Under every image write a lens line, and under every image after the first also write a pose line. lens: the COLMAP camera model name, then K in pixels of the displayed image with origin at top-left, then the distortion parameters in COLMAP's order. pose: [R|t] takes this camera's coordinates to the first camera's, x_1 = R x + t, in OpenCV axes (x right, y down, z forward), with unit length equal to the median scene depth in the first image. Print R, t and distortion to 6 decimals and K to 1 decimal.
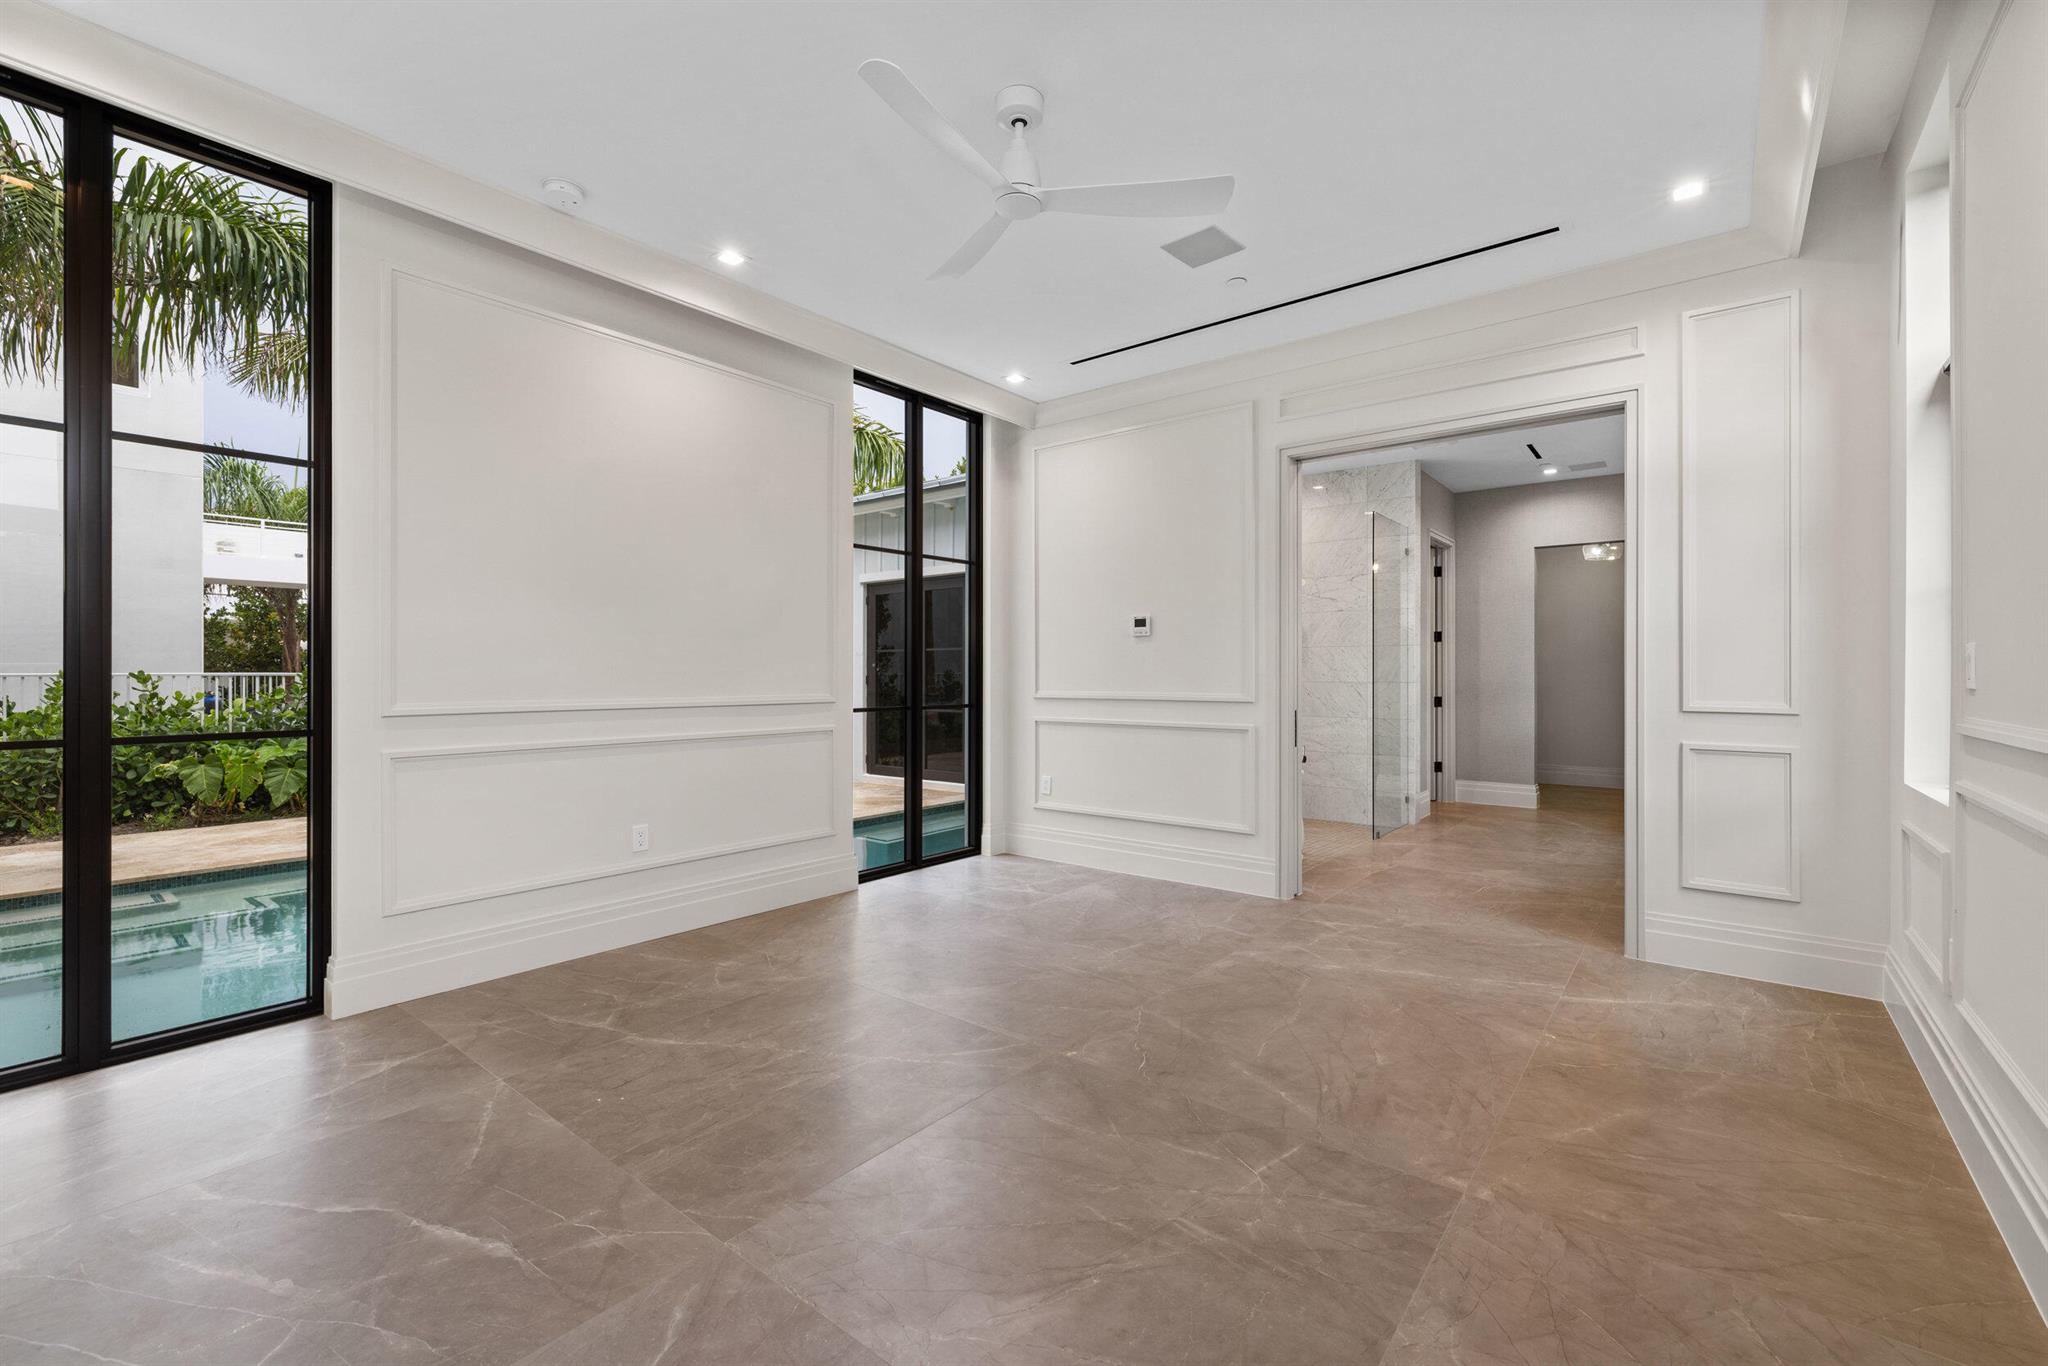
lens RADIAL K [[859.9, 0, 1028.0], [0, 859.9, 668.3], [0, 0, 1]] dist [-0.000509, 0.000066]
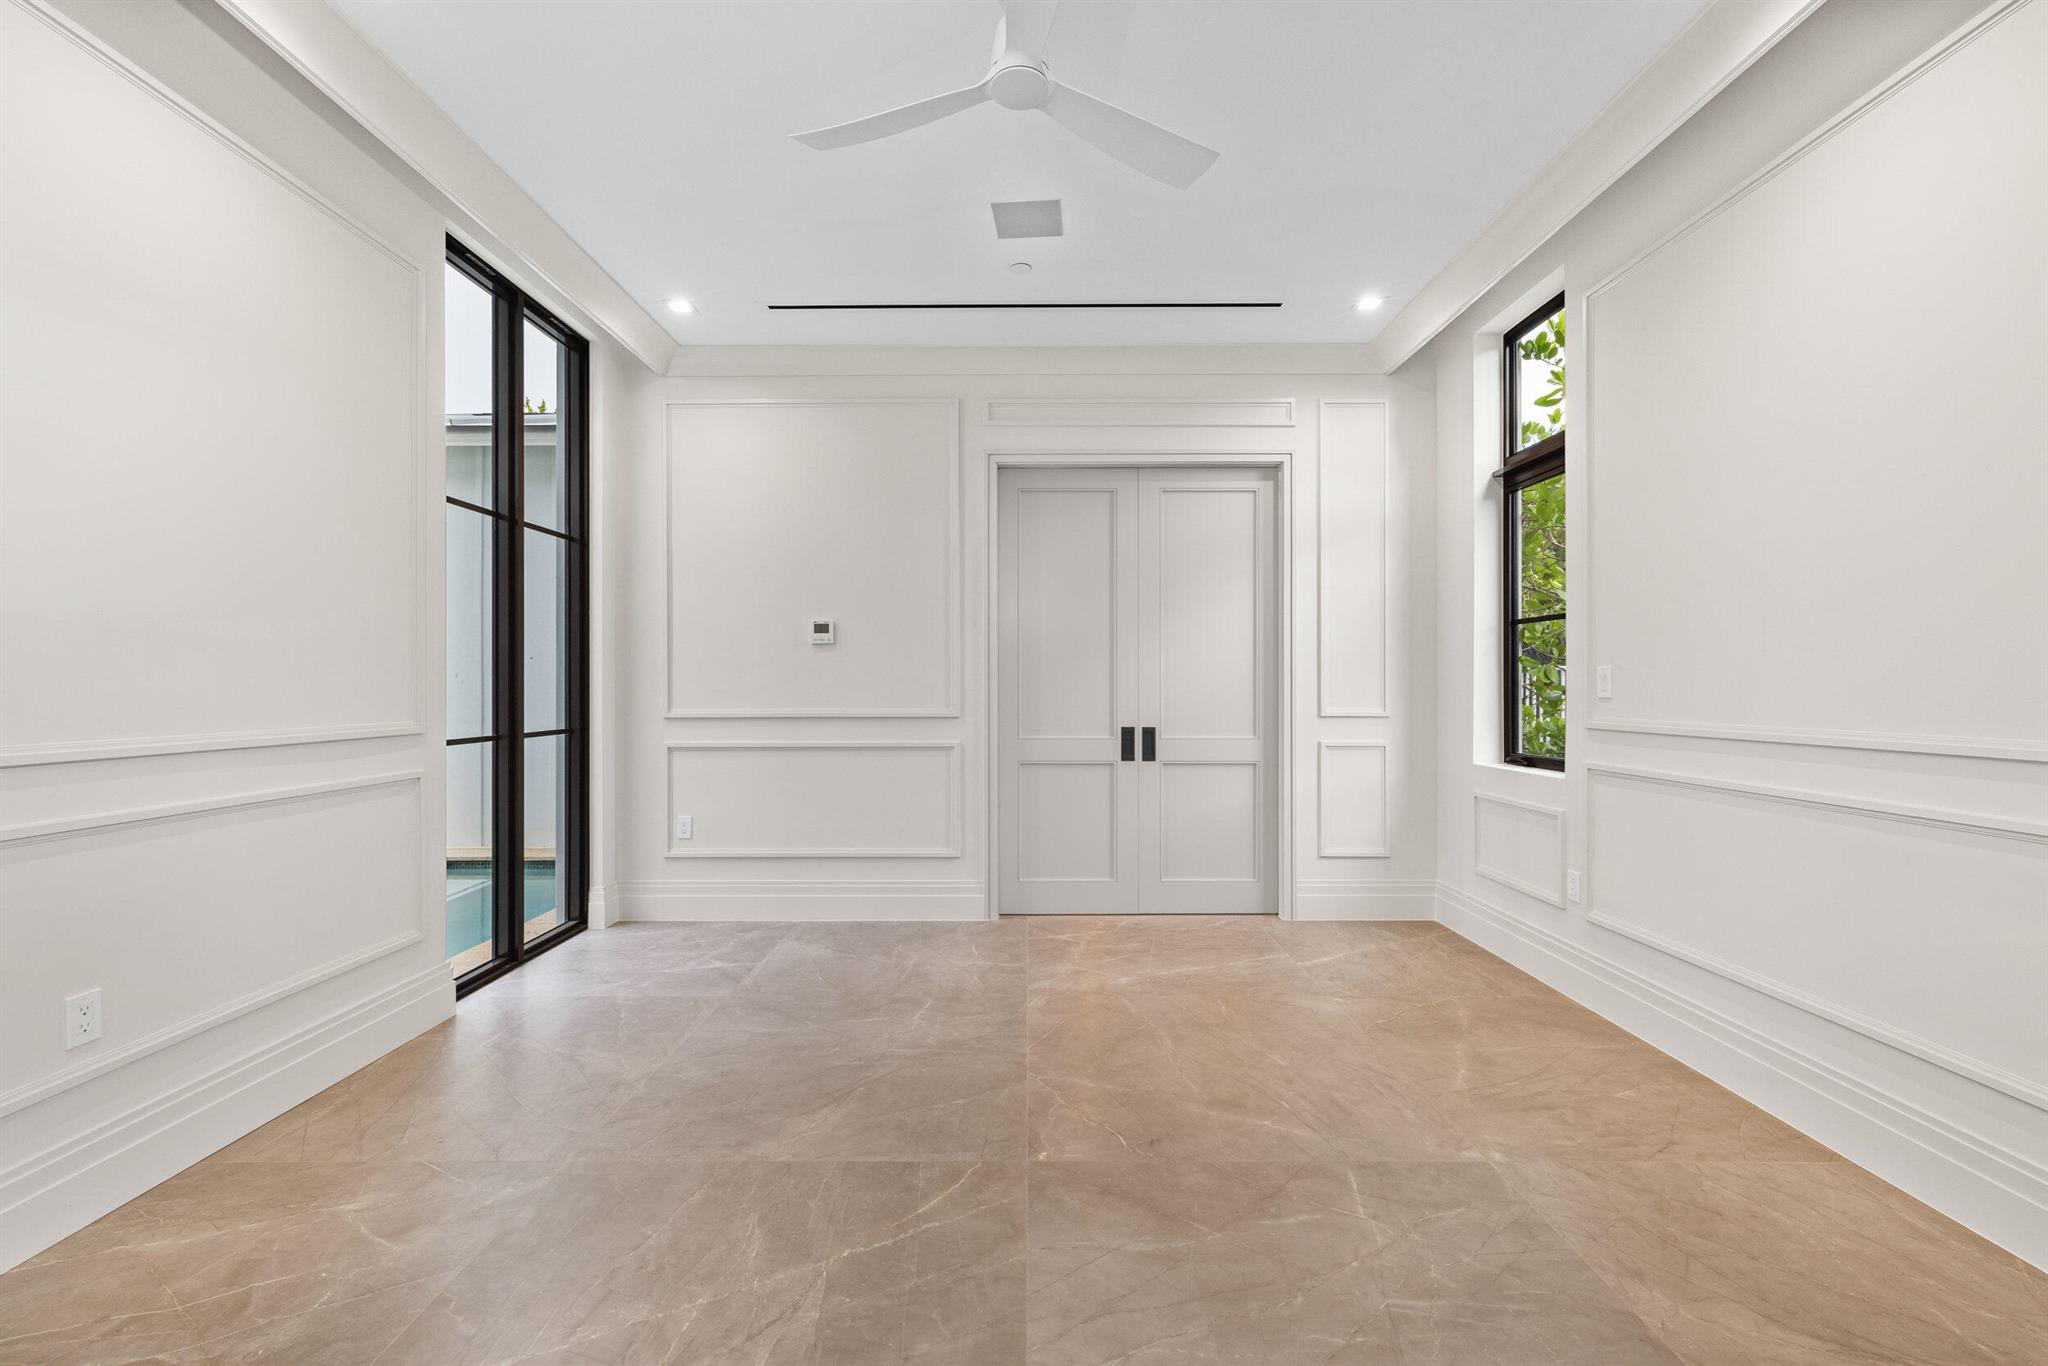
lens RADIAL K [[859.9, 0, 1032.4], [0, 859.9, 680.4], [0, 0, 1]] dist [-0.000509, 0.000066]
pose [[0.783704, 0.002256, 0.621130, -0.316635], [-0.002668, 0.999996, -0.000265, -0.001198], [-0.621129, -0.001449, 0.783707, 0.252166]]
